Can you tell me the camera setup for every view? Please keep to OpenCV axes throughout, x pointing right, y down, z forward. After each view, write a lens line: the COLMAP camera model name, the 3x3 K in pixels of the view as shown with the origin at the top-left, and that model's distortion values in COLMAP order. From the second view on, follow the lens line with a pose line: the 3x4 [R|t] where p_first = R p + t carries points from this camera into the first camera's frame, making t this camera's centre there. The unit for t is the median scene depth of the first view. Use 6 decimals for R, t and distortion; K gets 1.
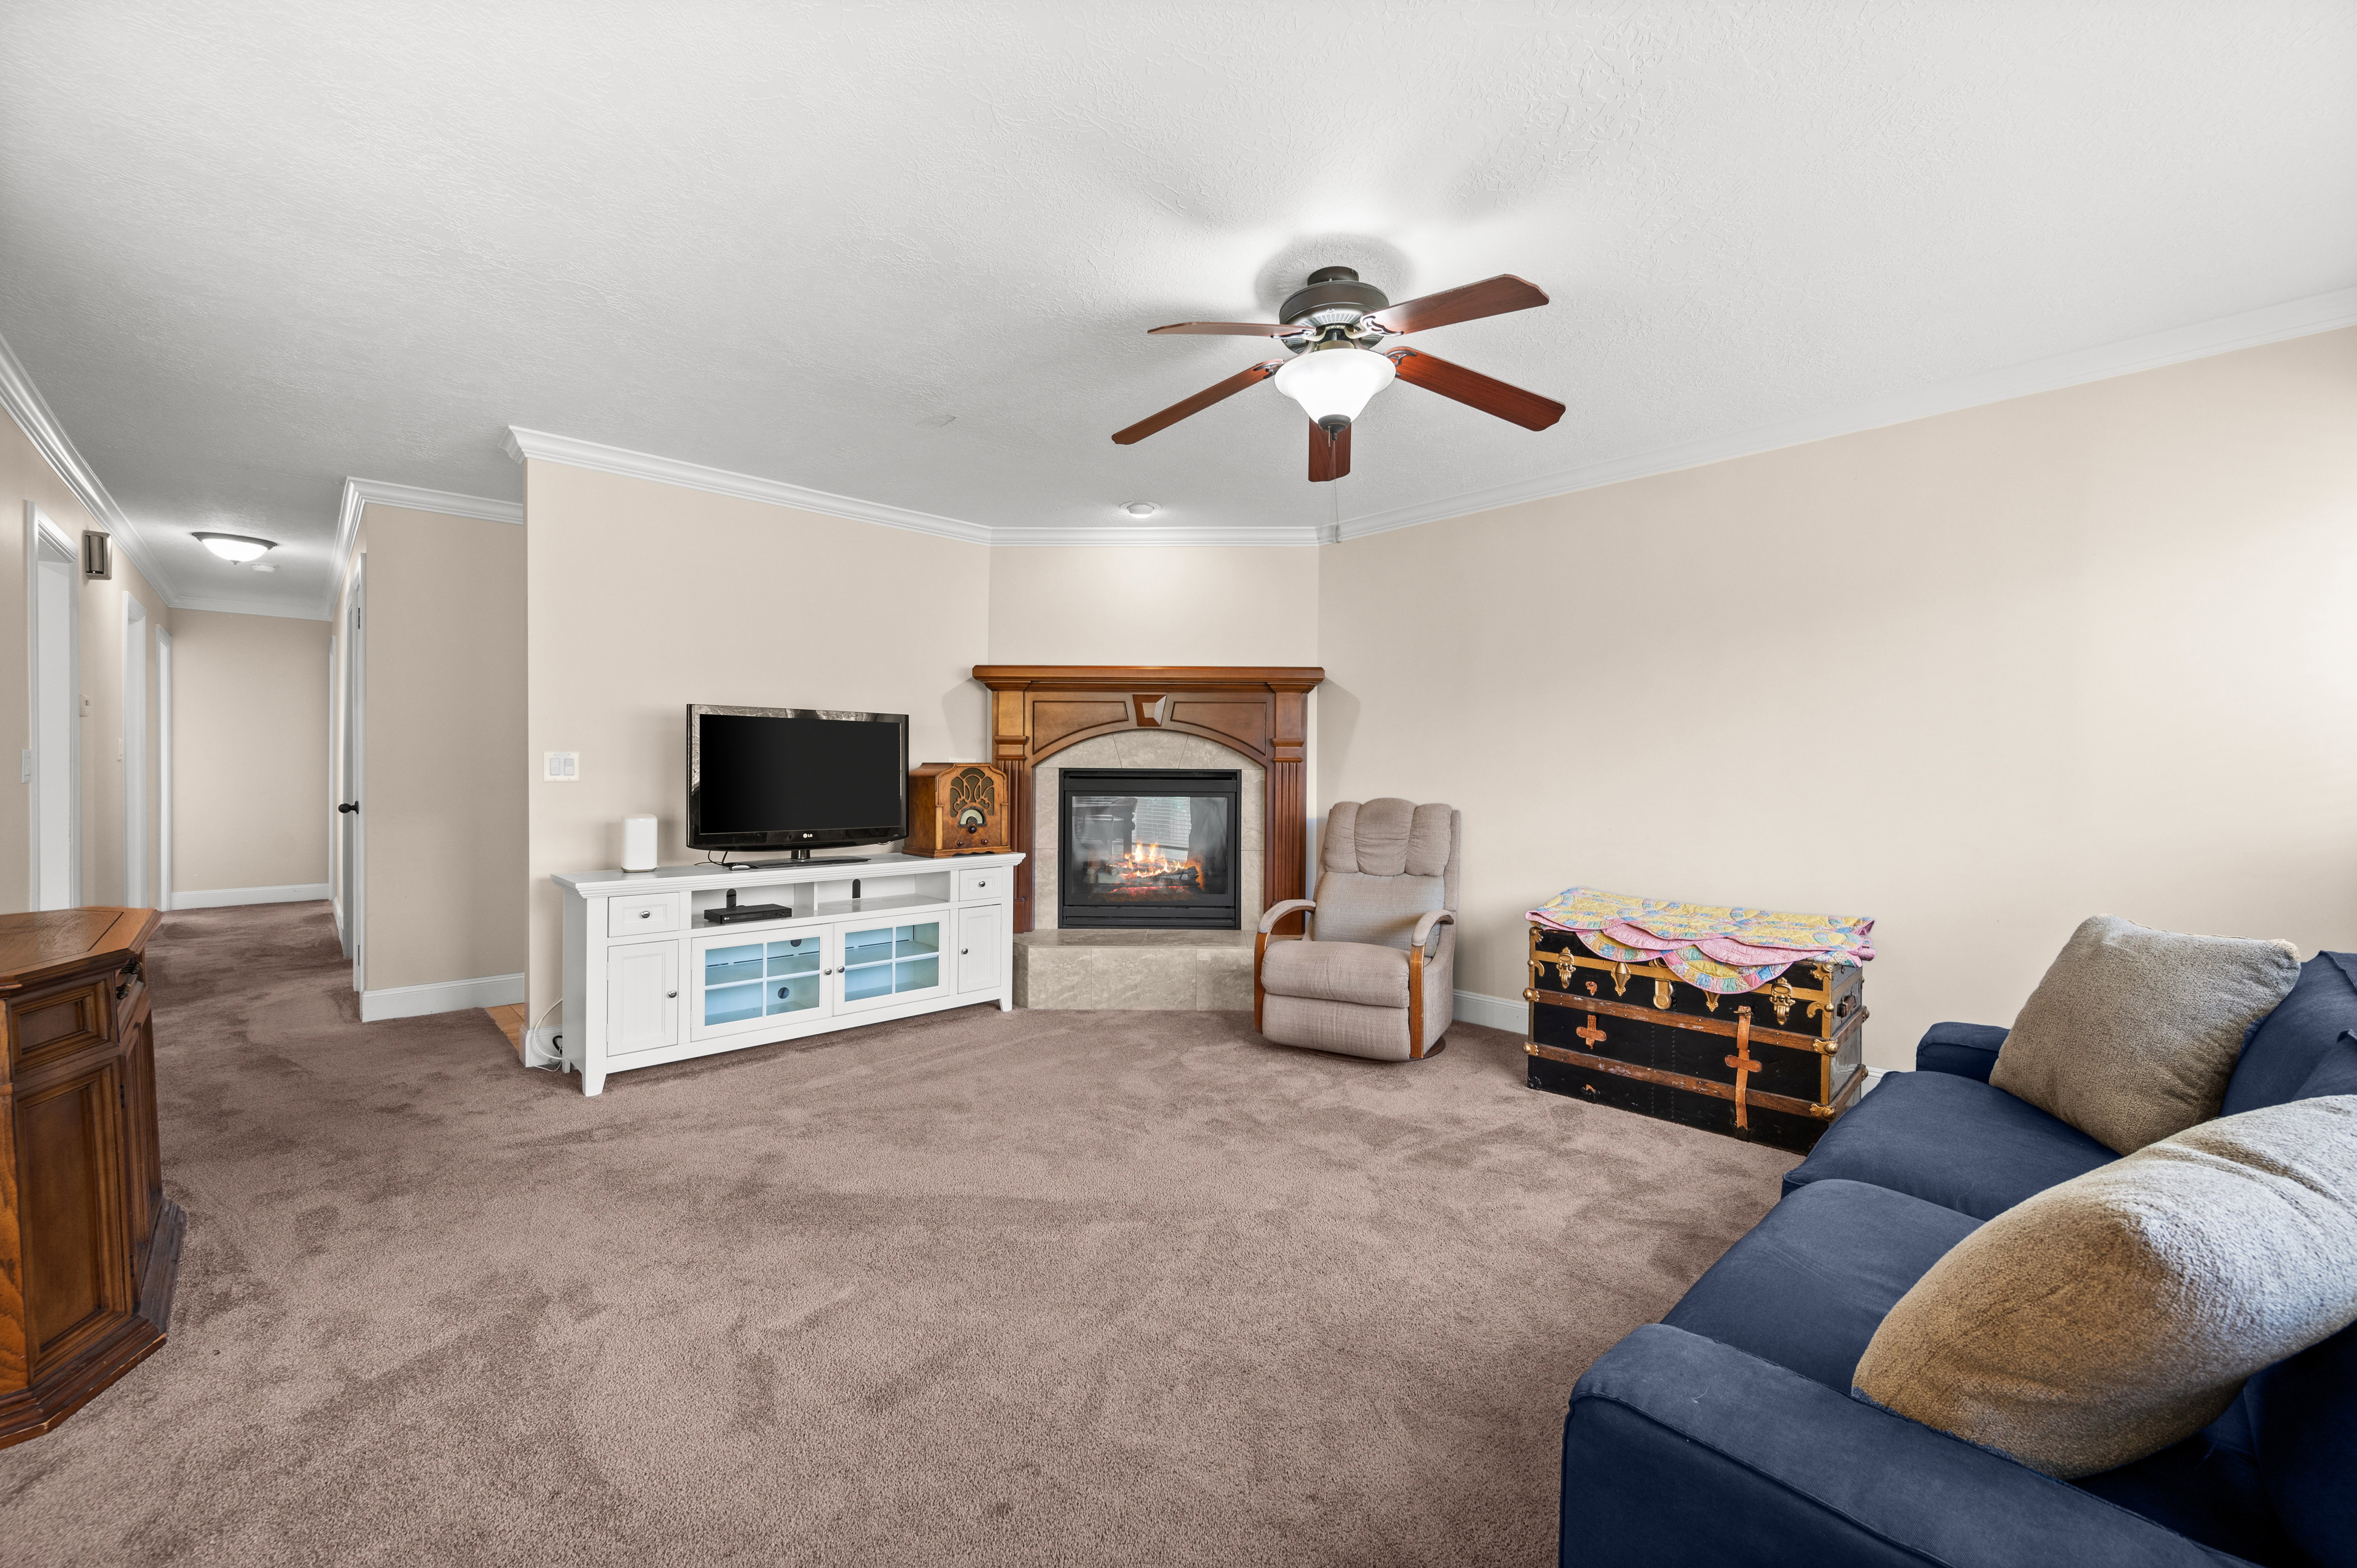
lens RADIAL K [[926.3, 0, 1197.8], [0, 926.3, 789.8], [0, 0, 1]] dist [0.000841, 0.000014]
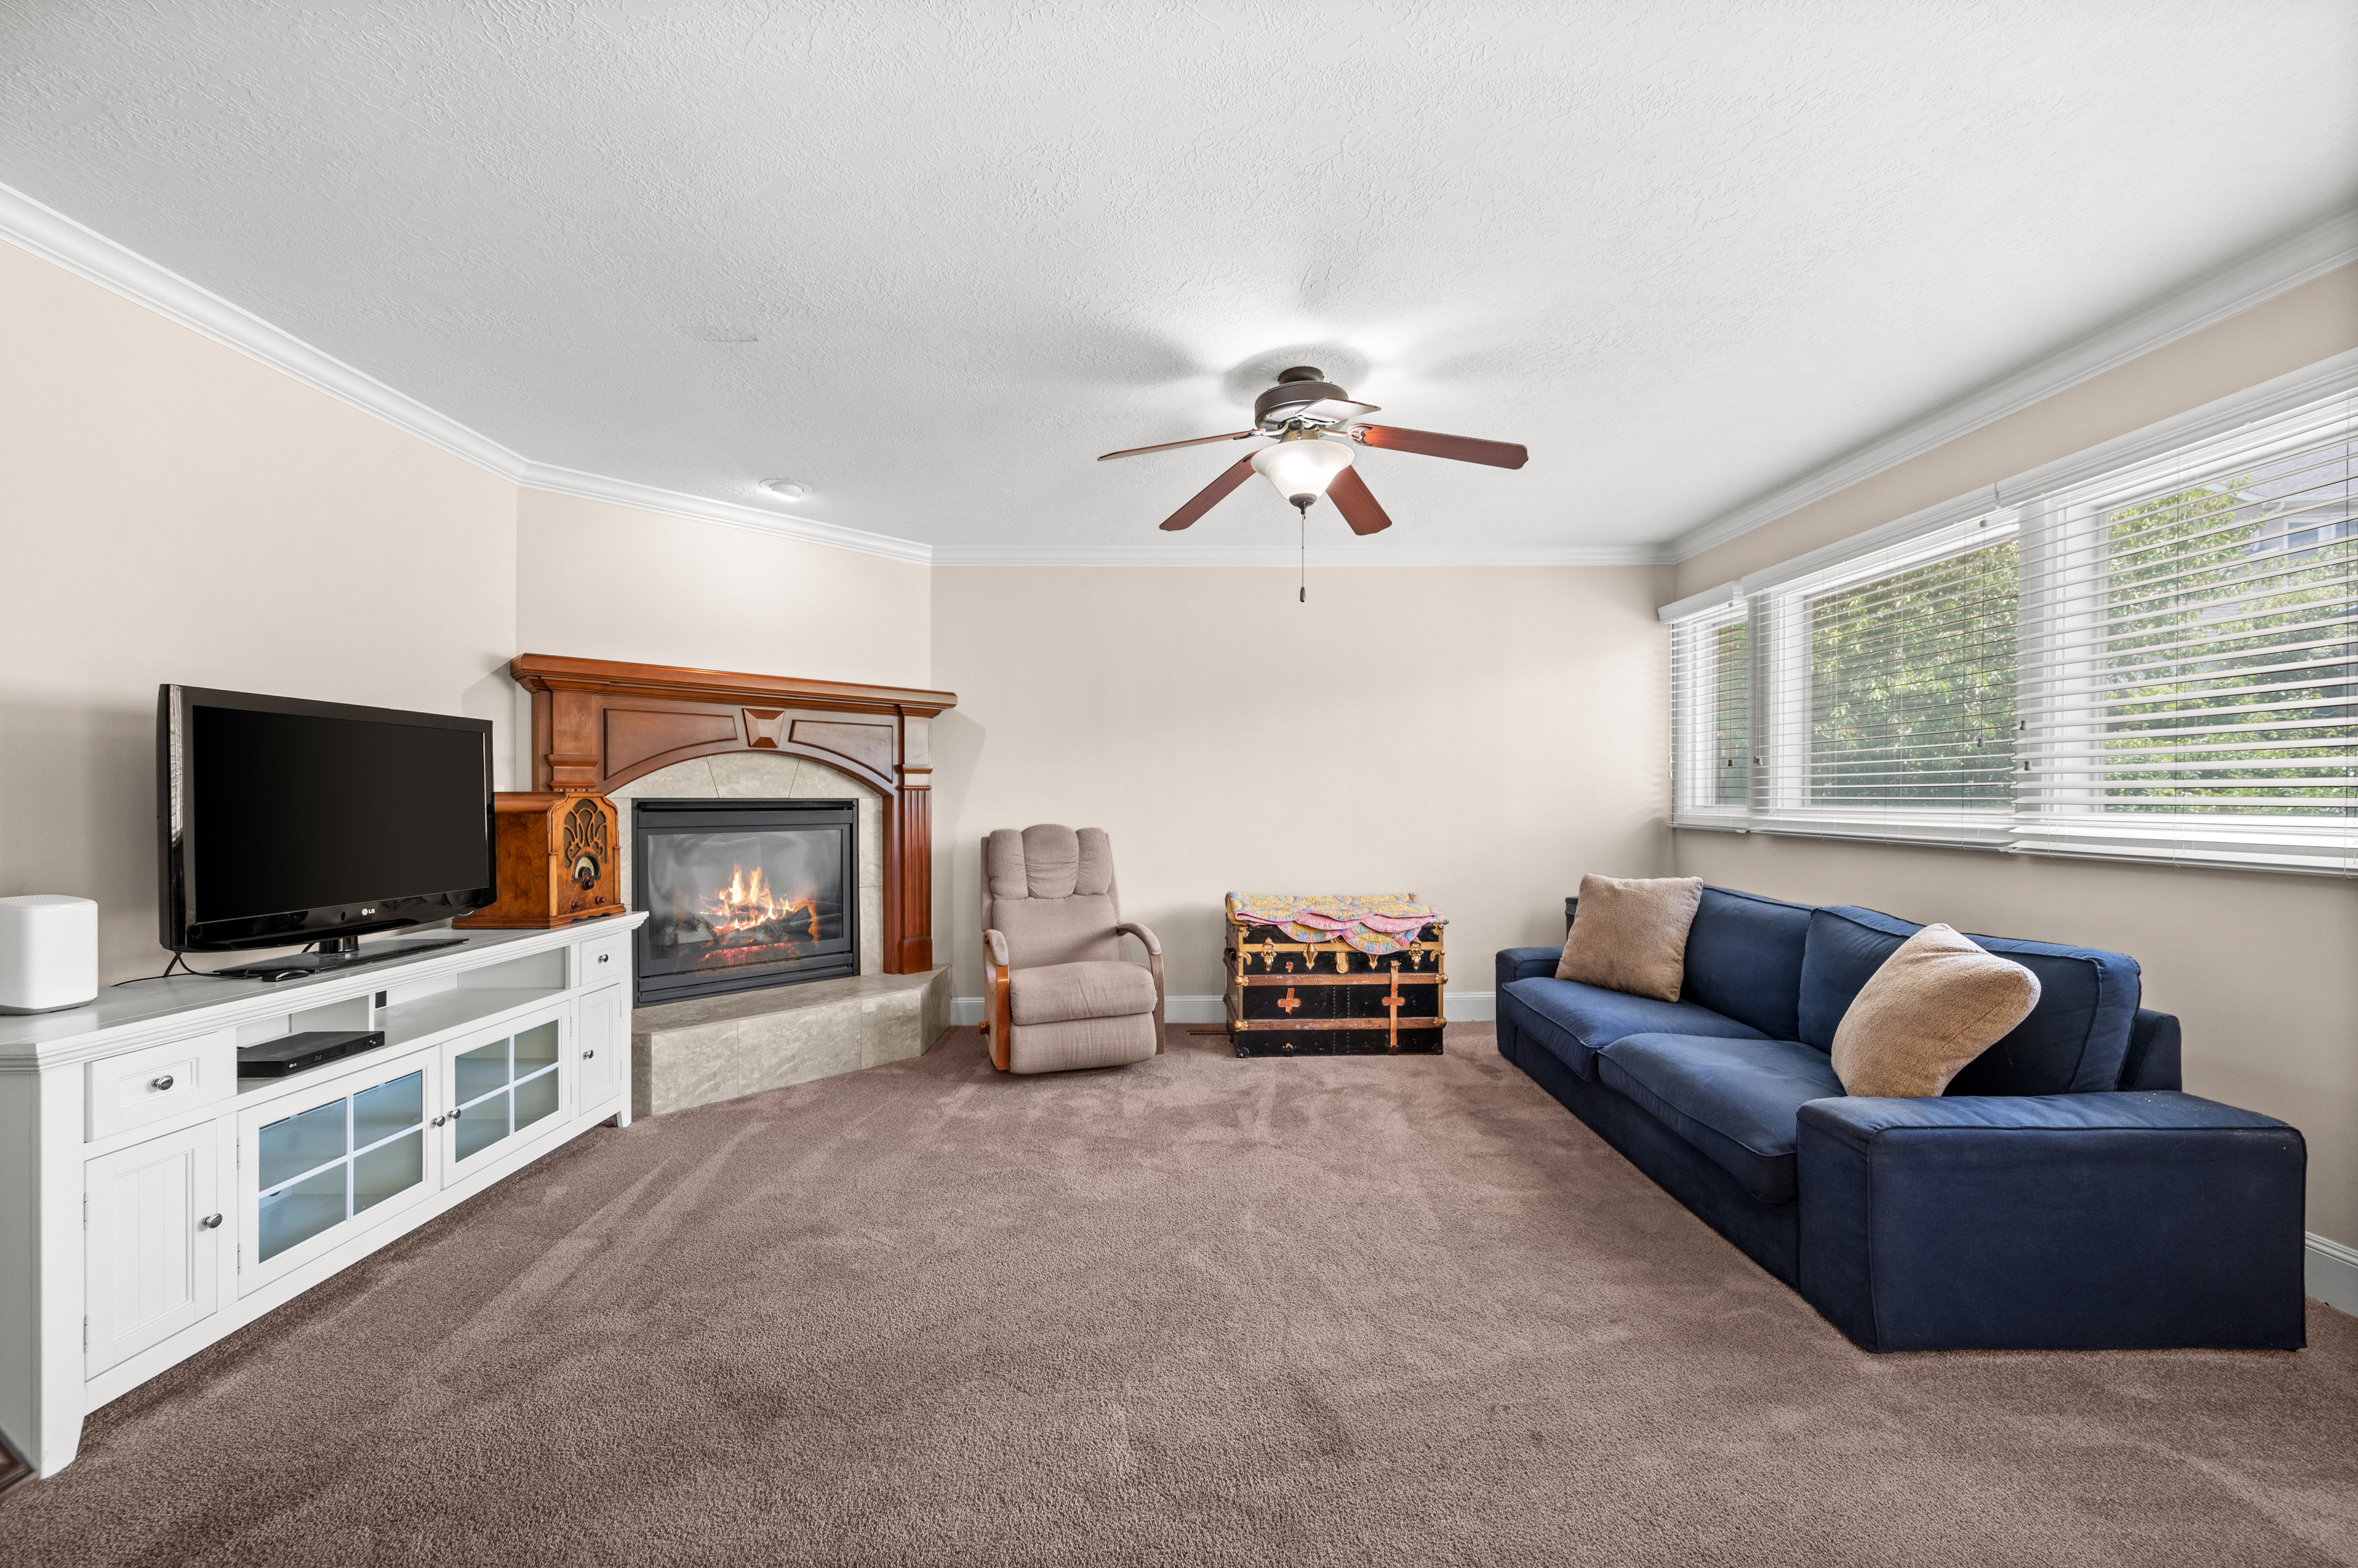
lens RADIAL K [[921.2, 0, 1180.2], [0, 921.2, 814.0], [0, 0, 1]] dist [0.001013, -0.000178]
pose [[0.690775, -0.020530, 0.722778, -0.523299], [0.022662, 0.999720, 0.006737, -0.007059], [-0.722714, 0.011726, 0.691047, 0.203105]]
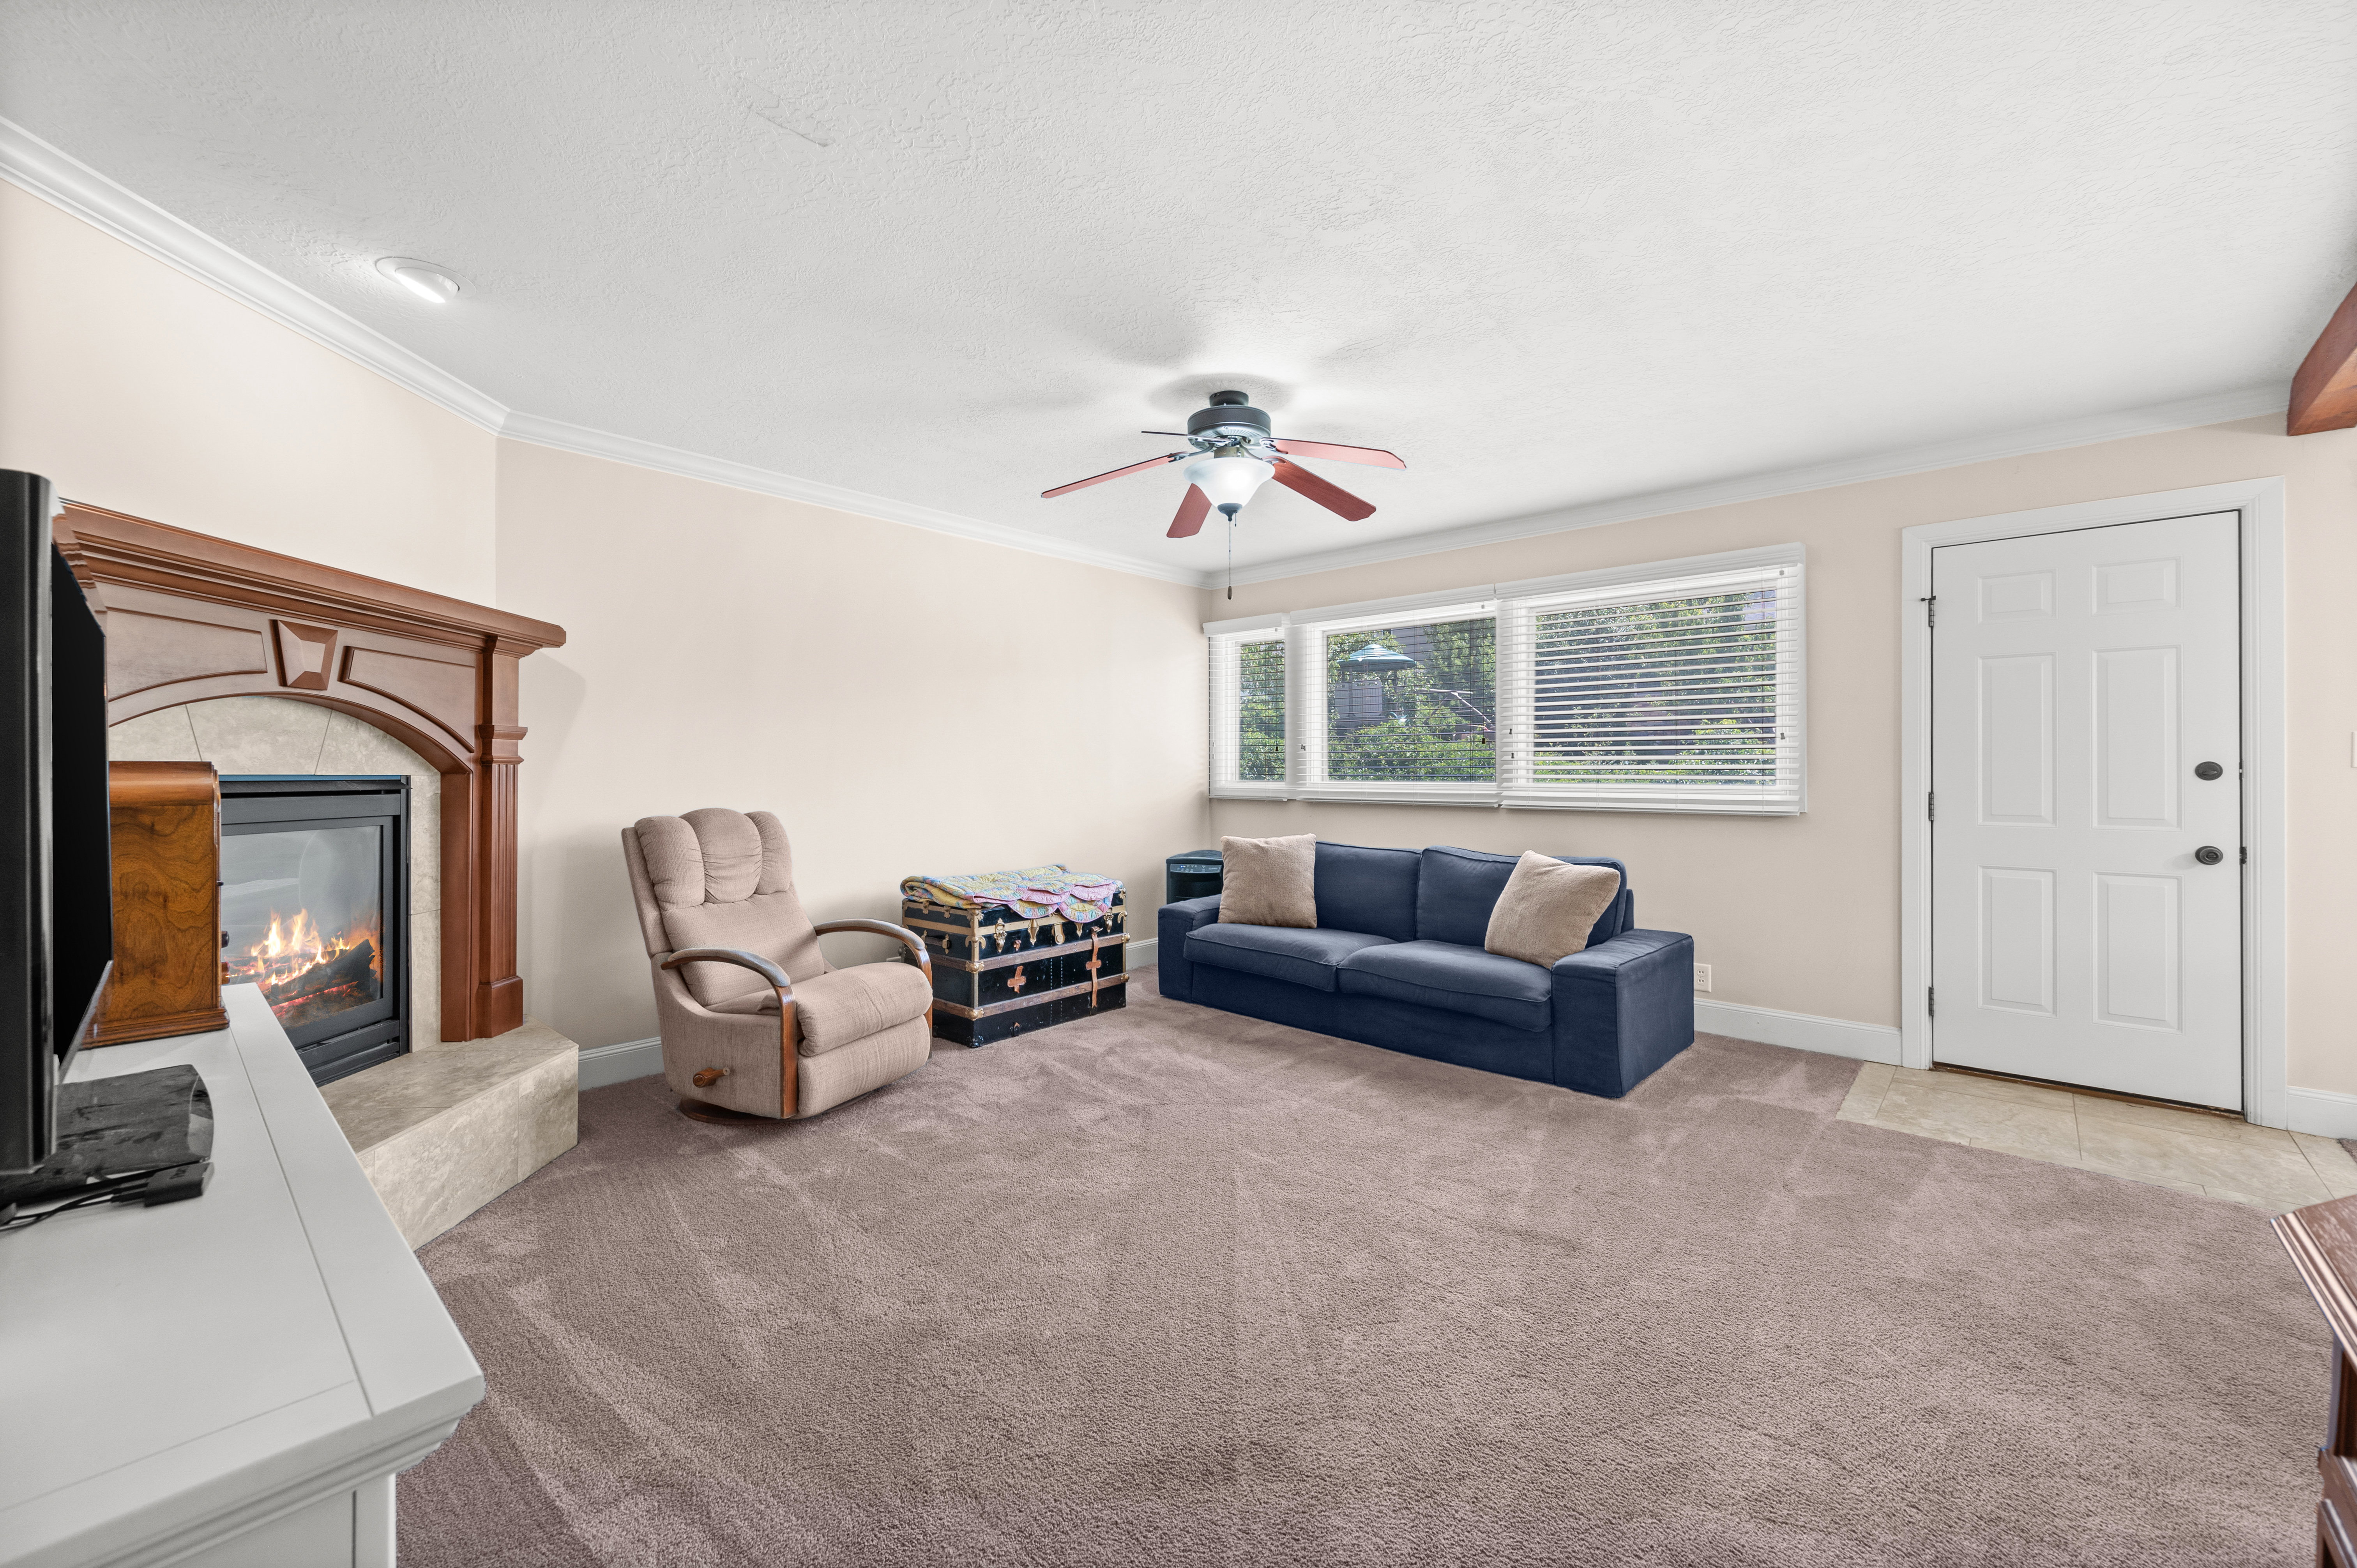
lens RADIAL K [[934.0, 0, 1178.5], [0, 934.0, 784.0], [0, 0, 1]] dist [0.000481, -0.000050]
pose [[-0.051669, -0.017683, 0.998508, -0.757743], [0.023105, 0.999554, 0.018897, -0.022103], [-0.998397, 0.024047, -0.051237, 0.743338]]
